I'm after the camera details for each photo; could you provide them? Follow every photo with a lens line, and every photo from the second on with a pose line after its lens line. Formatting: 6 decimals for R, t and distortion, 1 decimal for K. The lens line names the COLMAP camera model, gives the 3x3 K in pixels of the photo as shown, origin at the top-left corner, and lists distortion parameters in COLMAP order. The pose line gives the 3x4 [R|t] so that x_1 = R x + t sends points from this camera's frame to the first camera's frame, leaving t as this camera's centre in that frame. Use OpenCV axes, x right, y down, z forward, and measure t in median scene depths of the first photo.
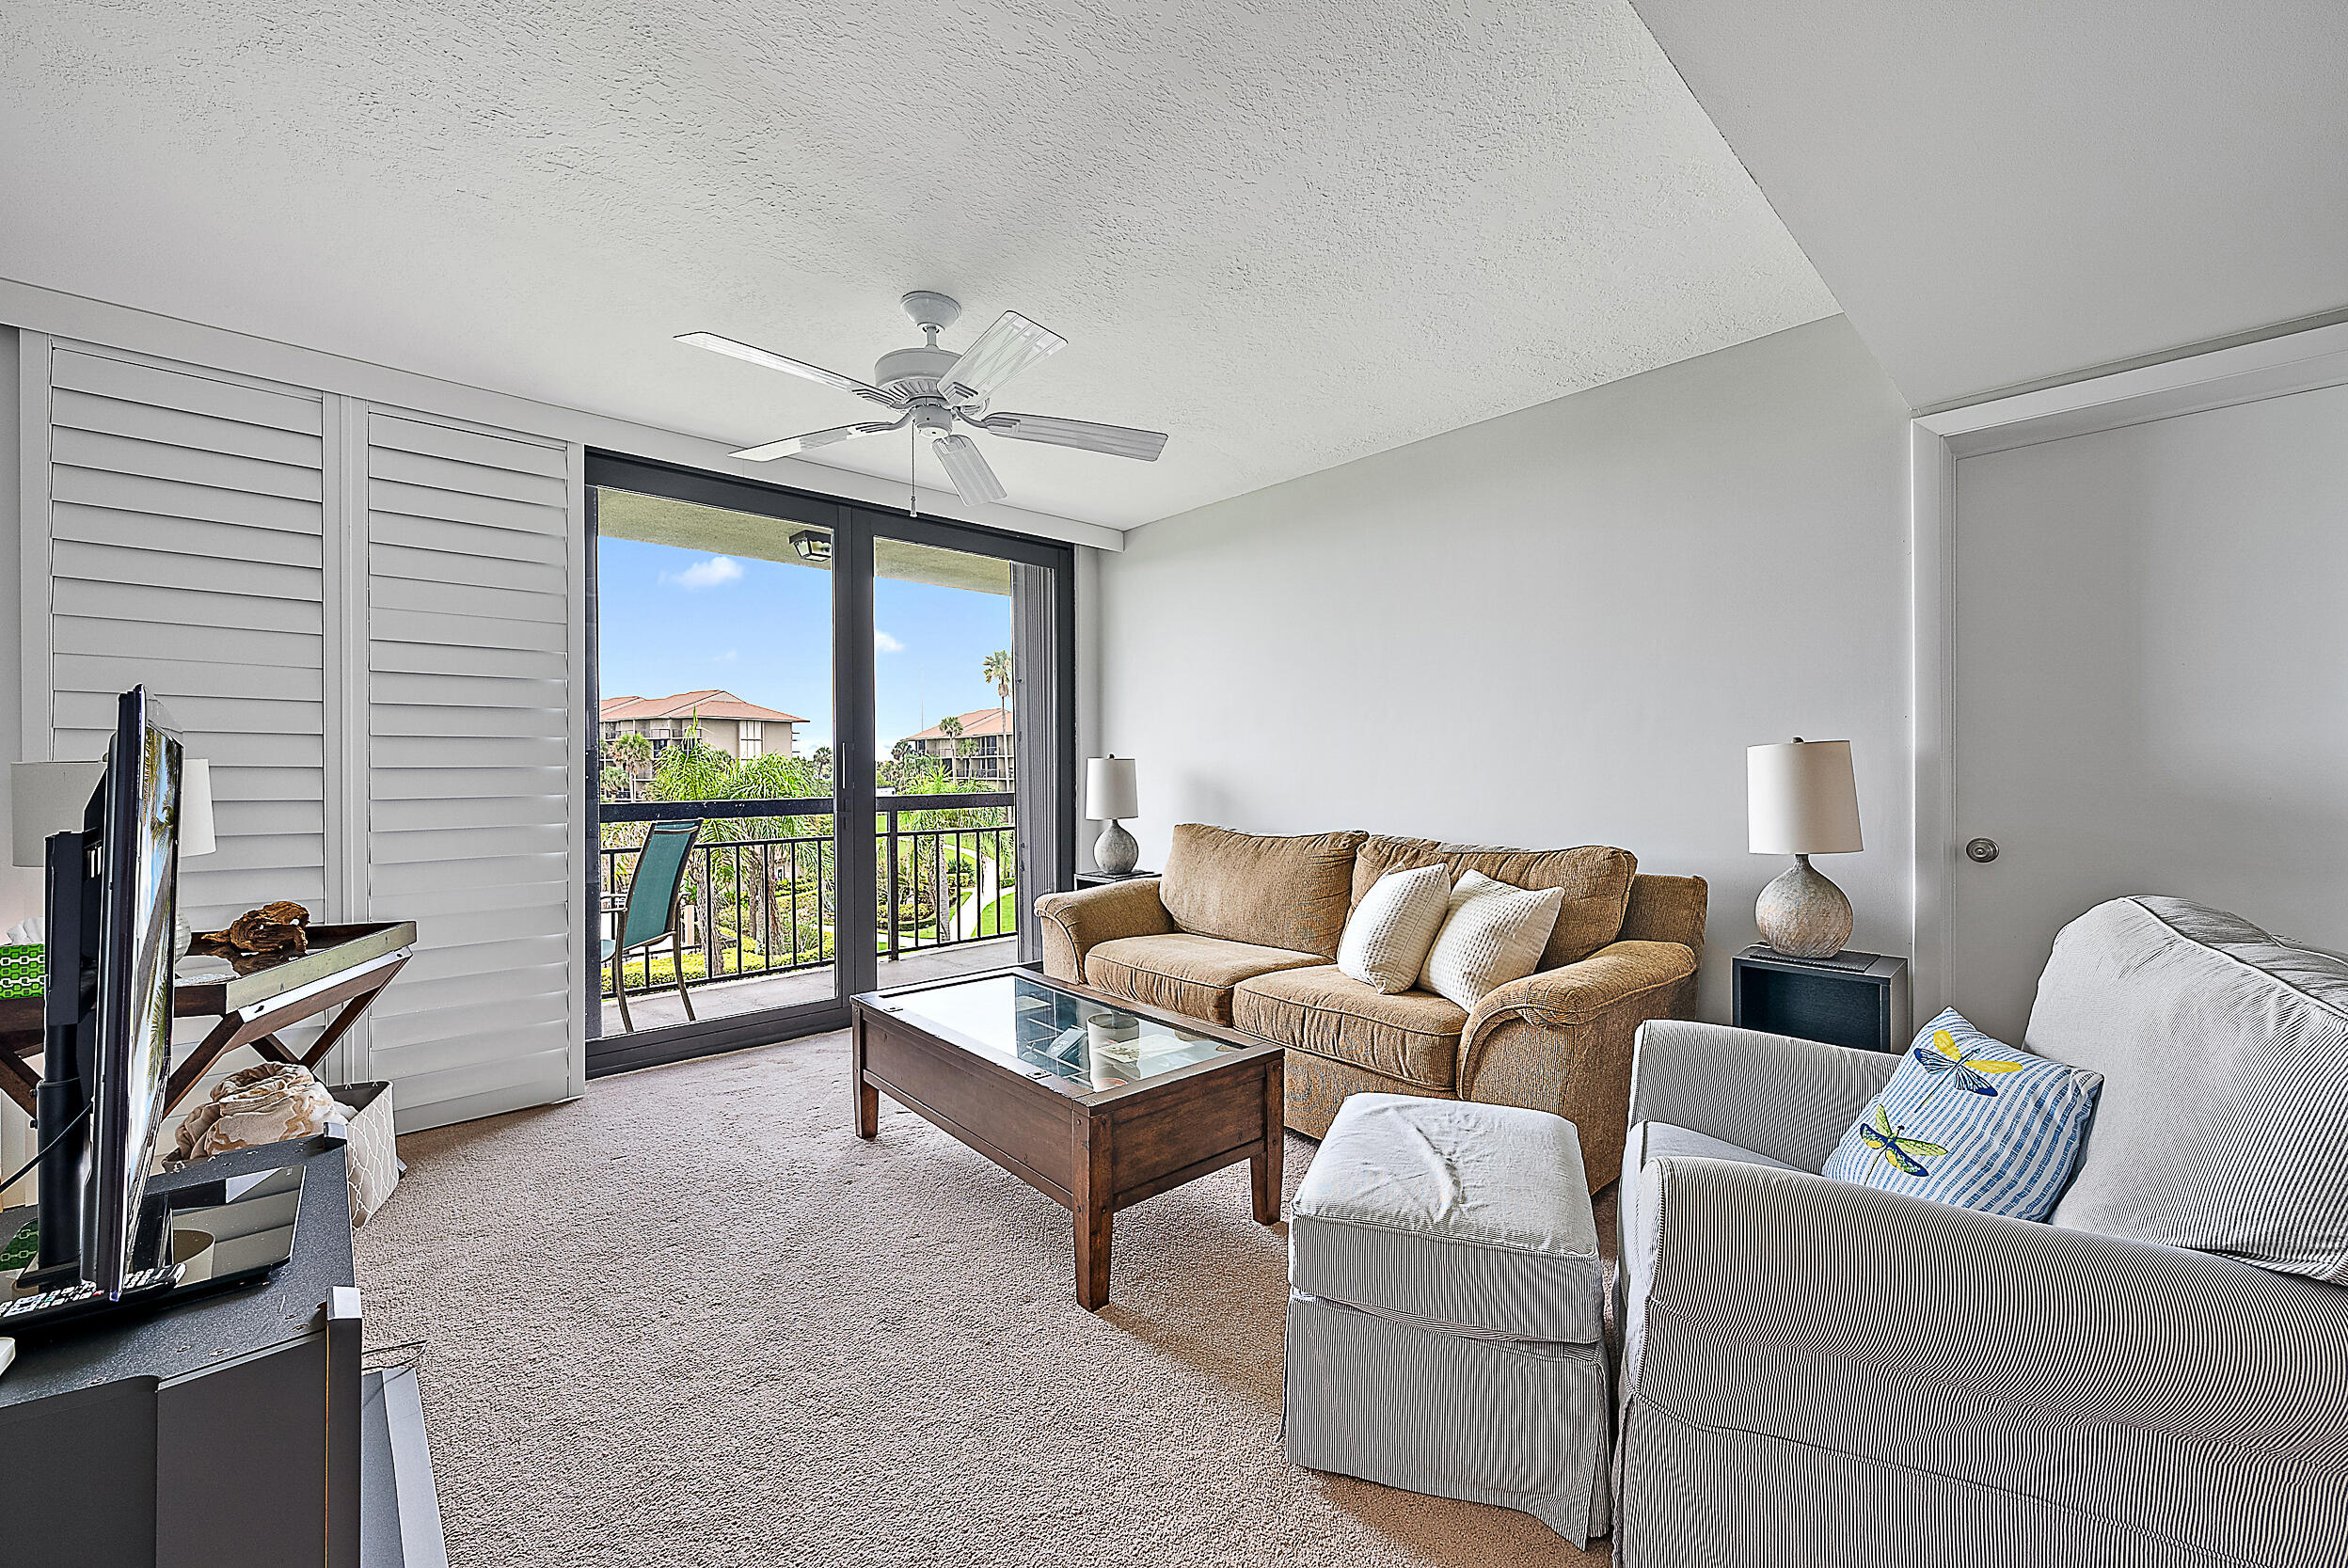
lens RADIAL K [[908.1, 0, 1175.3], [0, 908.1, 779.5], [0, 0, 1]] dist [-0.002313, -0.000035]
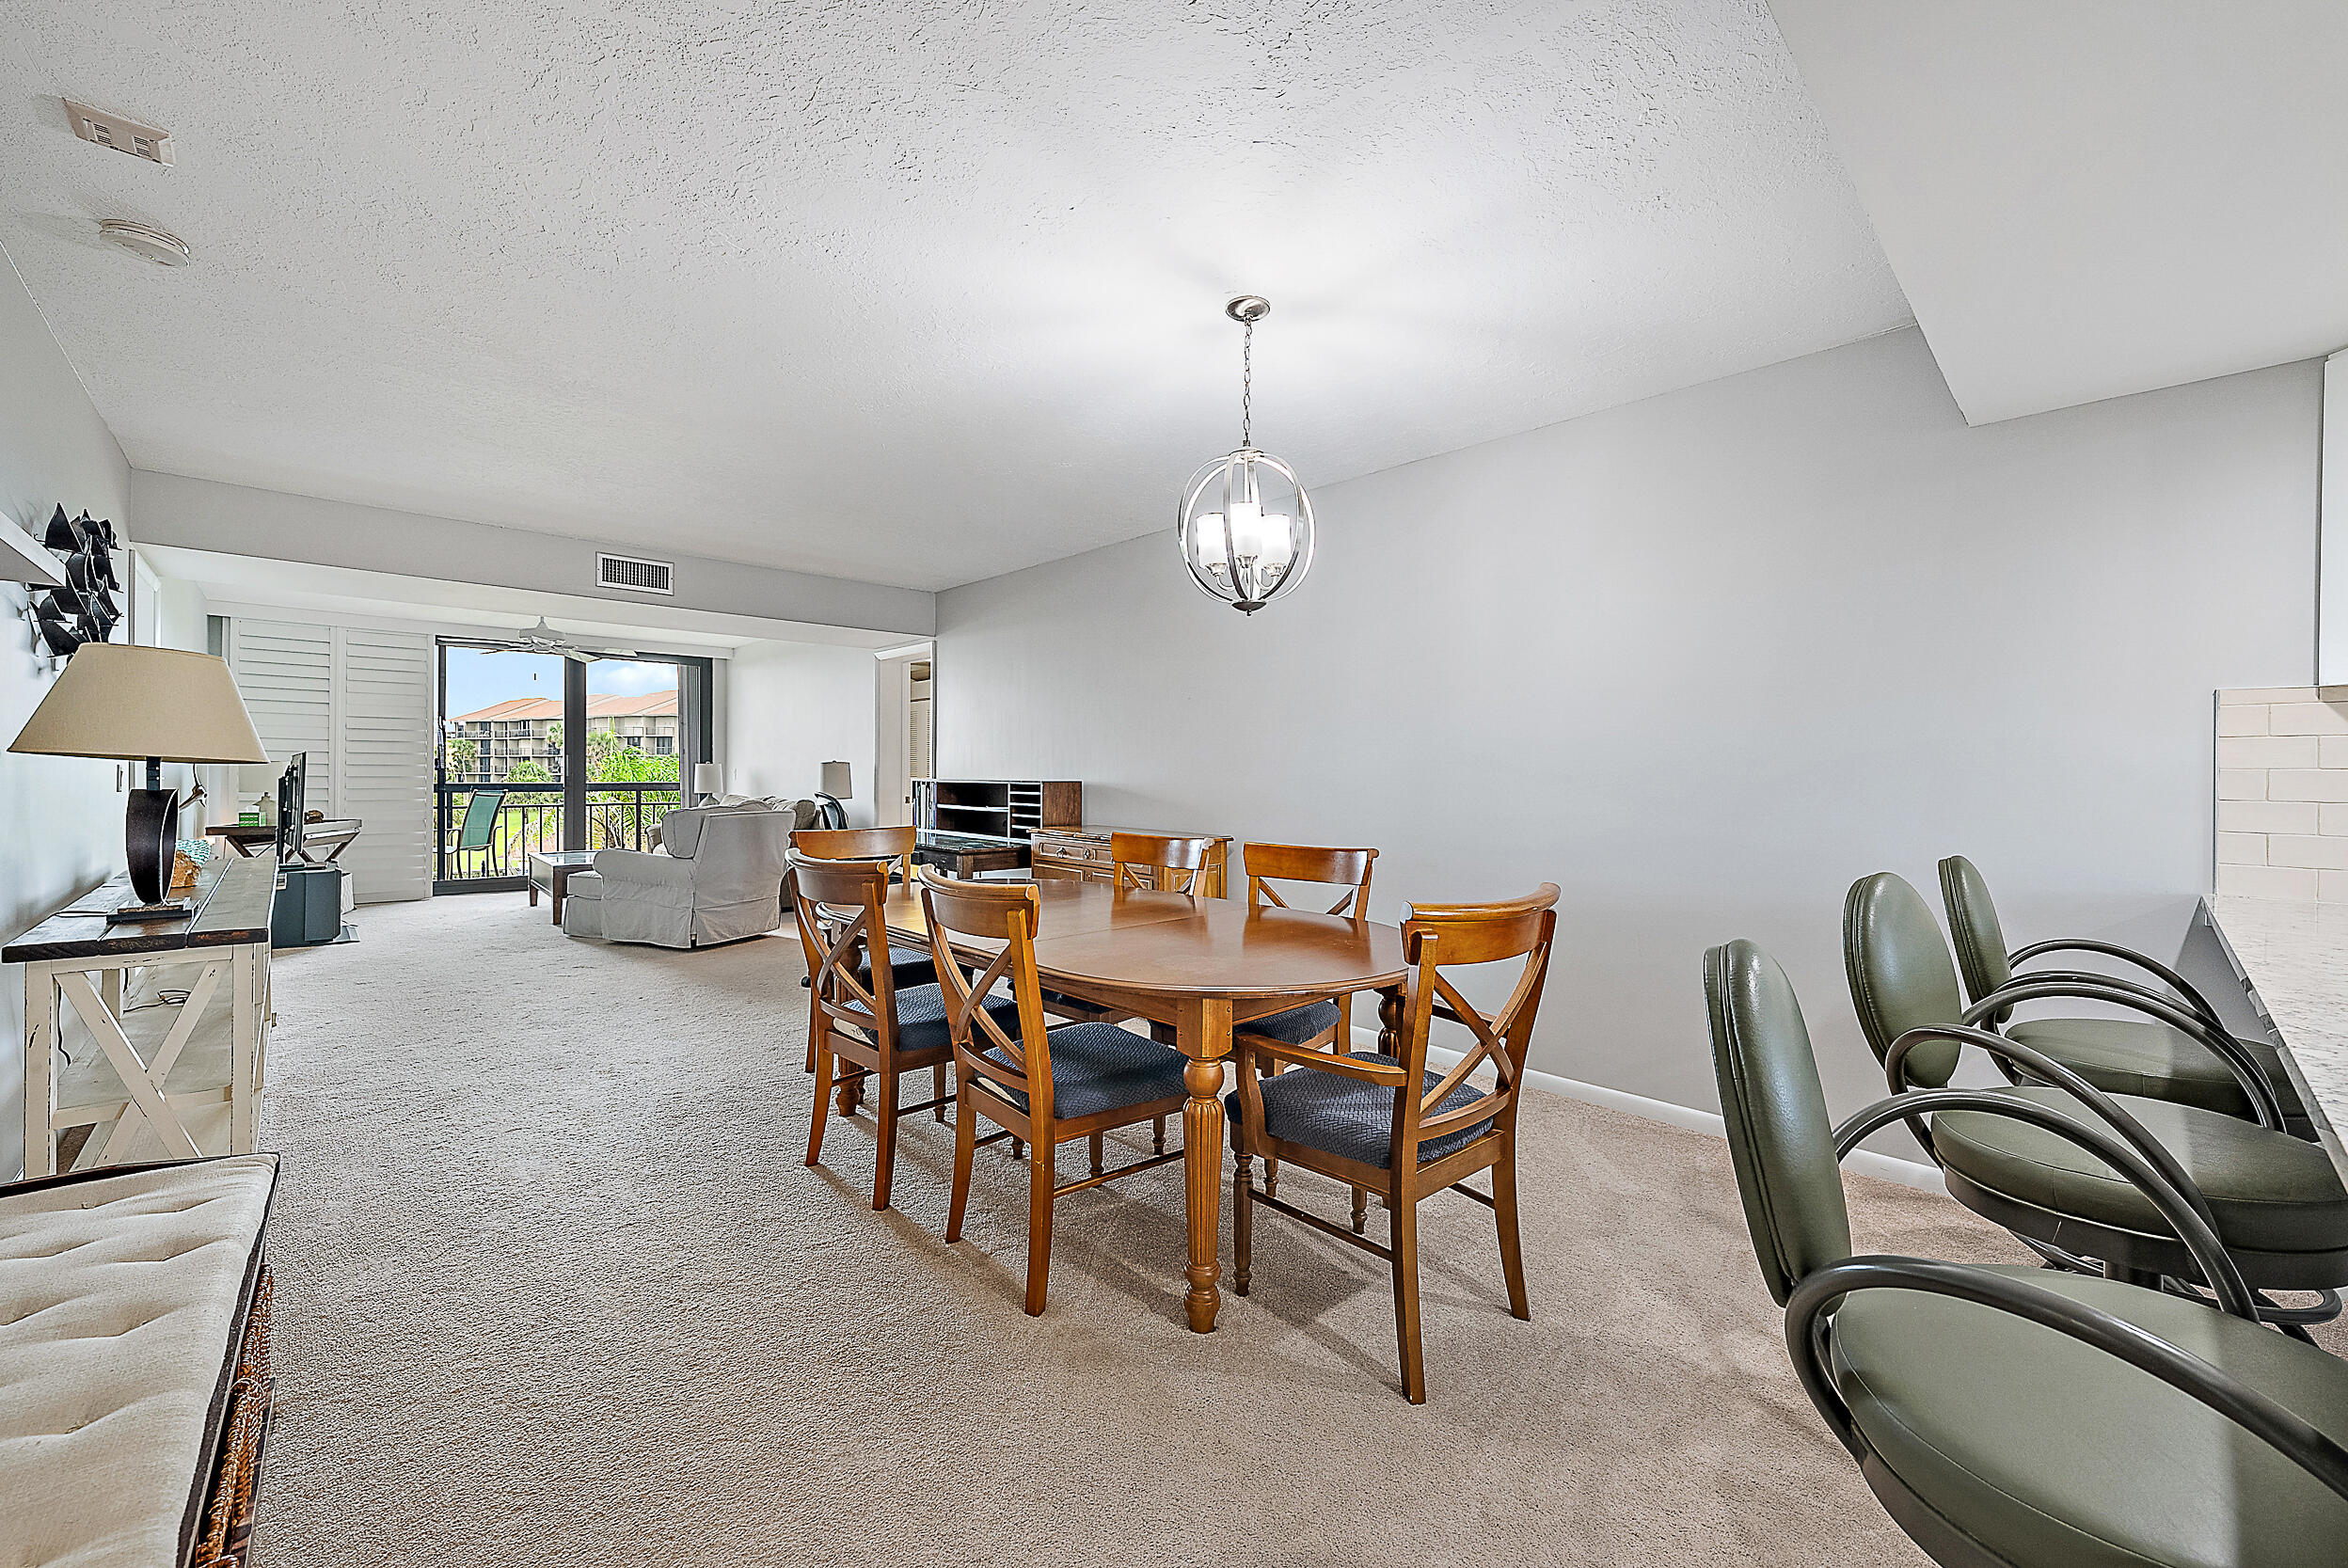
lens RADIAL K [[908.1, 0, 1167.6], [0, 908.1, 783.1], [0, 0, 1]] dist [-0.002313, -0.000035]
pose [[0.999959, 0.005889, 0.006872, 0.942430], [-0.005926, 0.999968, 0.005303, -0.000421], [-0.006840, -0.005344, 0.999962, -1.052928]]
